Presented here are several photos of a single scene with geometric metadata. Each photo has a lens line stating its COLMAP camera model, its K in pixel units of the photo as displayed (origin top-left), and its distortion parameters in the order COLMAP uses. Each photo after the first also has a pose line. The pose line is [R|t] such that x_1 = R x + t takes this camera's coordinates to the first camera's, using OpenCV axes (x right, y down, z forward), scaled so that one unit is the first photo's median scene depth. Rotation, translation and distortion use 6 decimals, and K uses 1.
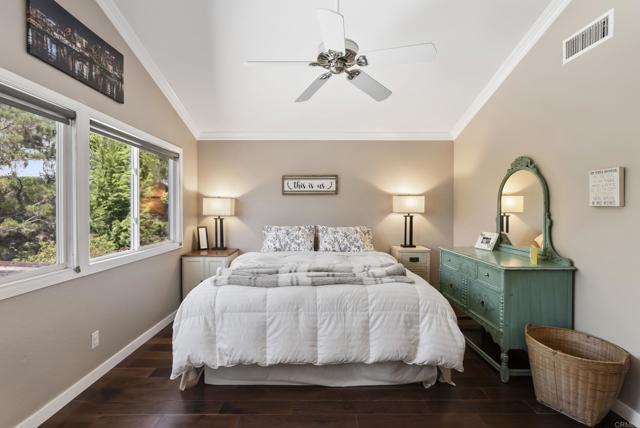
lens RADIAL K [[291.5, 0, 317.1], [0, 291.5, 212.1], [0, 0, 1]] dist [-0.010431, 0.004174]
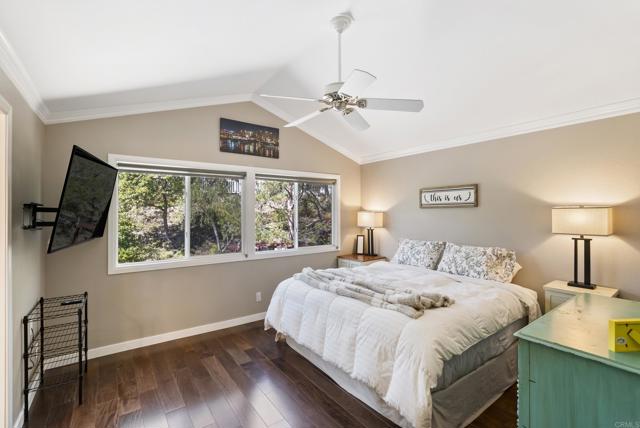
lens RADIAL K [[291.5, 0, 318.3], [0, 291.5, 210.7], [0, 0, 1]] dist [-0.010431, 0.004174]
pose [[0.582244, -0.004214, -0.813003, 0.503828], [-0.007241, 0.999920, -0.010368, -0.039511], [0.812982, 0.011924, 0.582167, 0.144573]]
